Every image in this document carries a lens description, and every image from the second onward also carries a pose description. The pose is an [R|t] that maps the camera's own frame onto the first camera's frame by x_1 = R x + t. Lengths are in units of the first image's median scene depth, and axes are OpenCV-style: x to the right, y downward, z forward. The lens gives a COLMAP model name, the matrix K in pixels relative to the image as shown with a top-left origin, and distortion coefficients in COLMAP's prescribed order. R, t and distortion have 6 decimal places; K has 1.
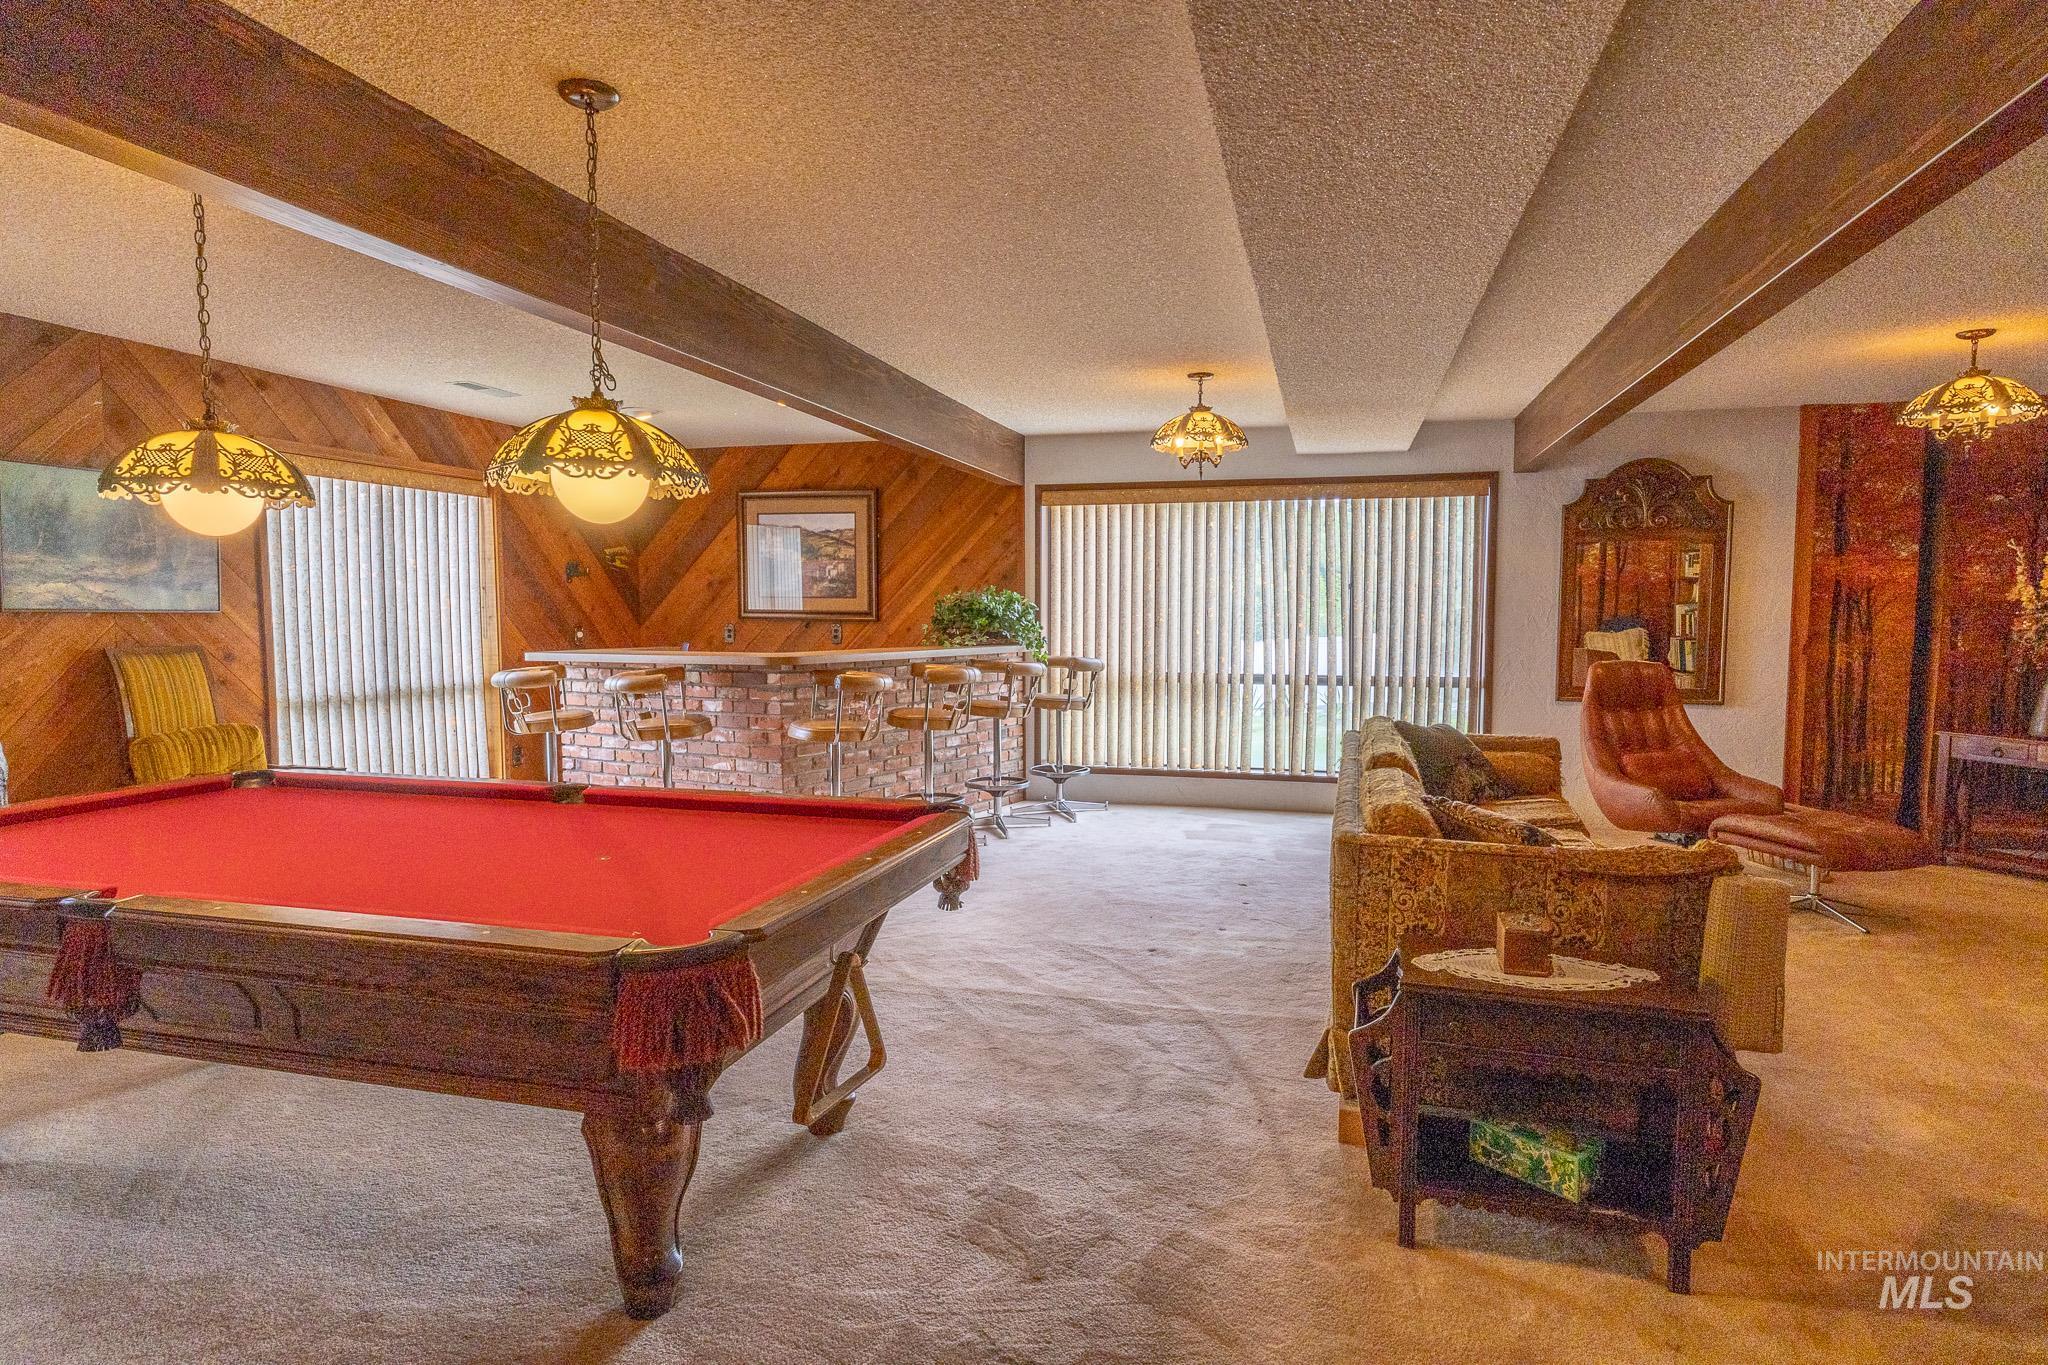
lens RADIAL K [[1117.6, 0, 1027.4], [0, 1117.6, 677.4], [0, 0, 1]] dist [0.009139, -0.002213]
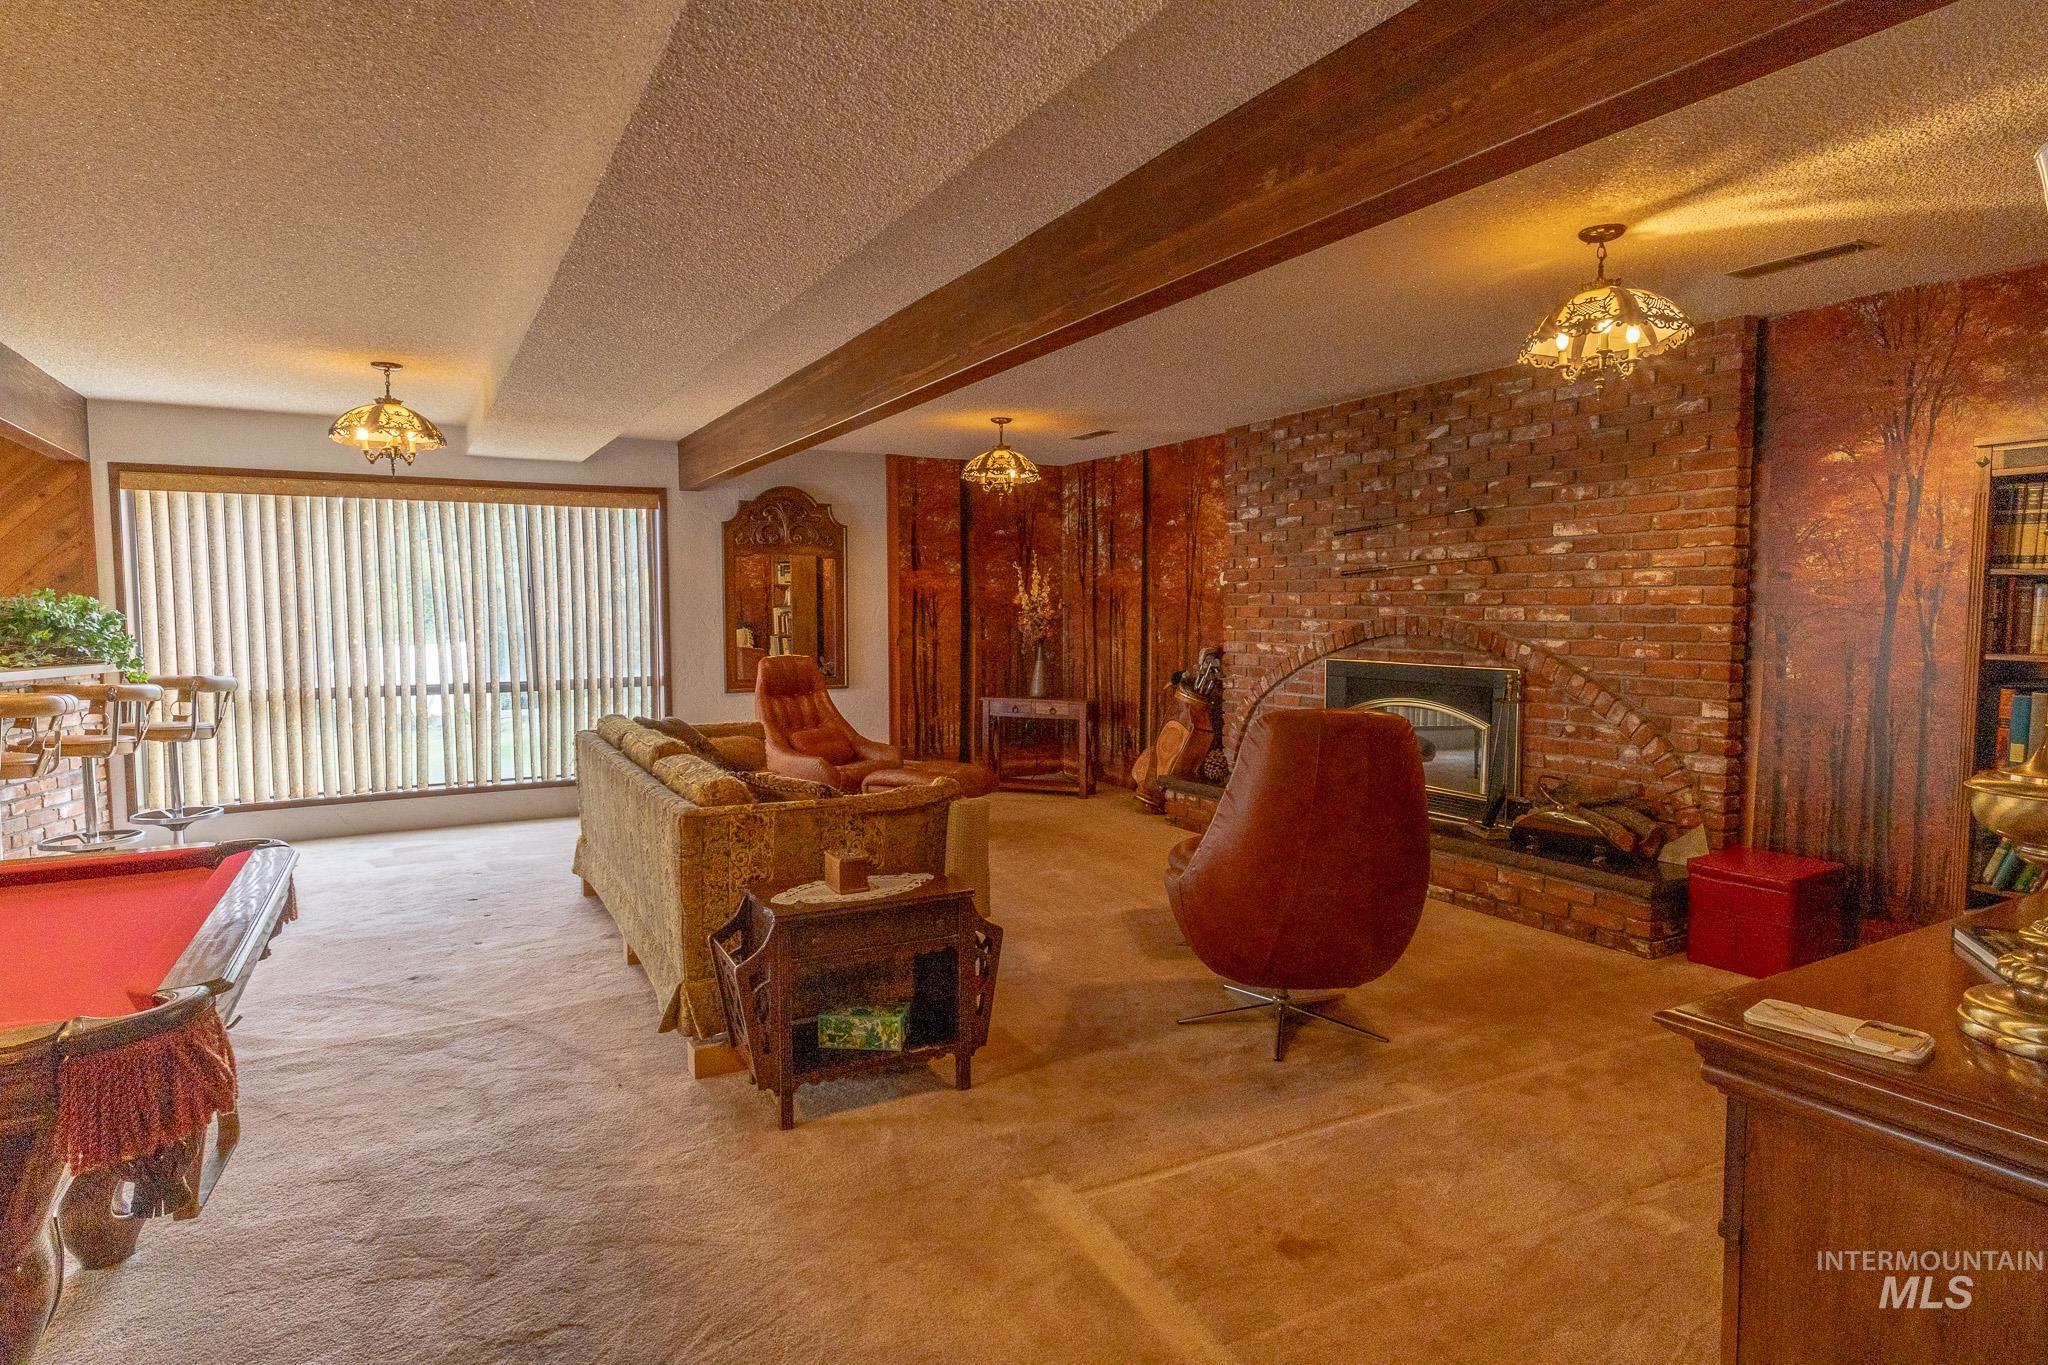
lens RADIAL K [[1117.6, 0, 1027.0], [0, 1117.6, 677.0], [0, 0, 1]] dist [0.009139, -0.002213]
pose [[0.709082, -0.049669, 0.703374, -0.123982], [0.052385, 0.998470, 0.017697, 0.000762], [-0.703177, 0.024298, 0.710599, -0.029295]]
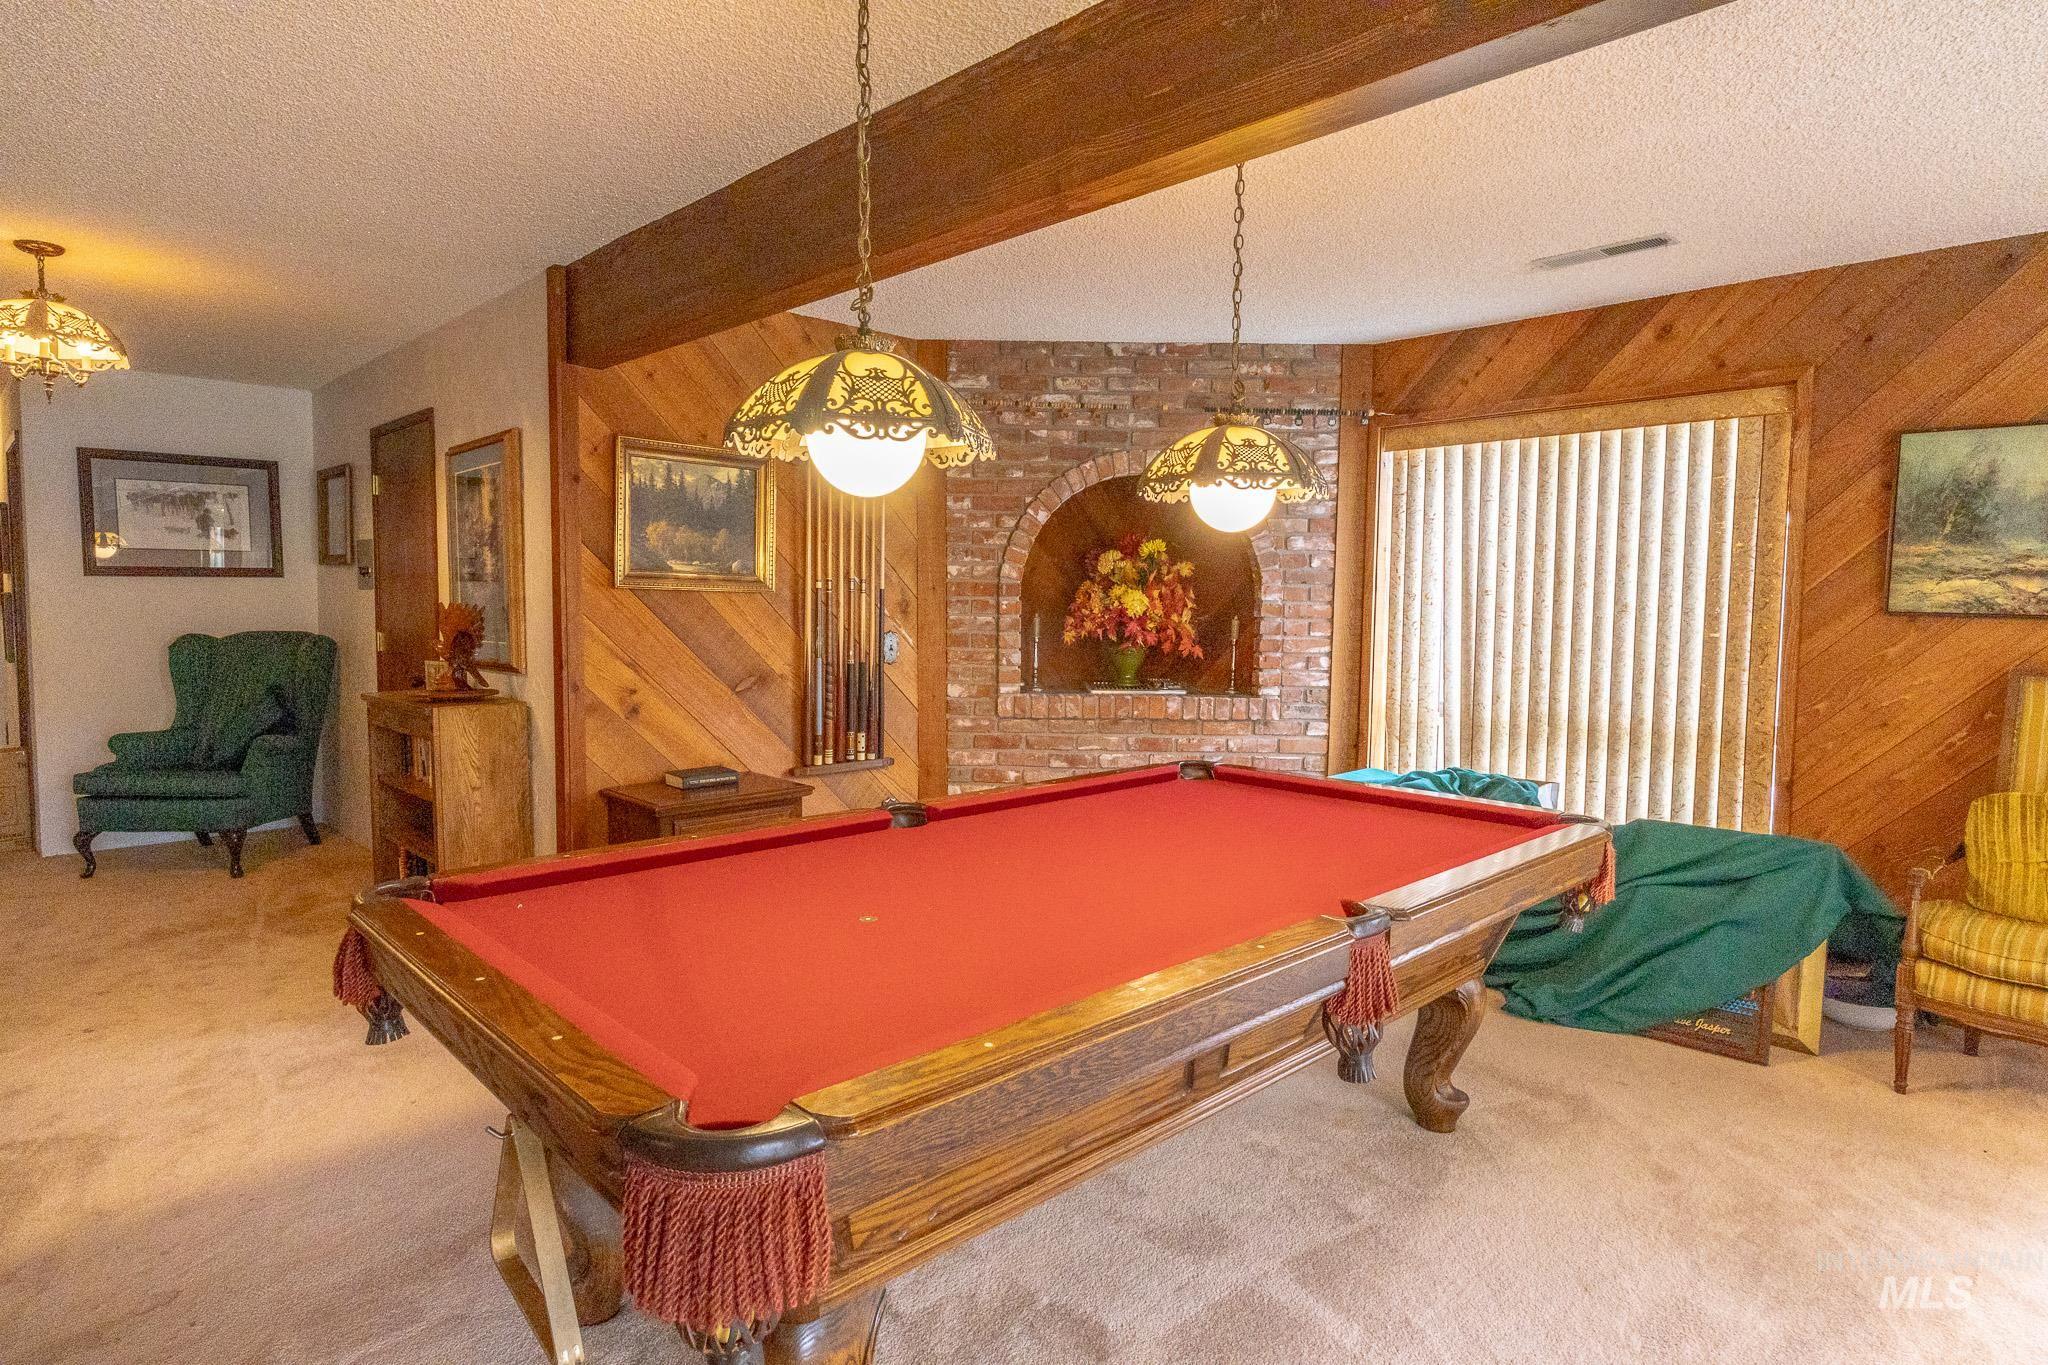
lens RADIAL K [[1117.6, 0, 1022.9], [0, 1117.6, 675.1], [0, 0, 1]] dist [0.009139, -0.002213]
pose [[-0.501783, 0.061992, -0.862769, 0.104725], [-0.067271, 0.991611, 0.110375, -0.045575], [0.862374, 0.113424, -0.493403, 0.624648]]
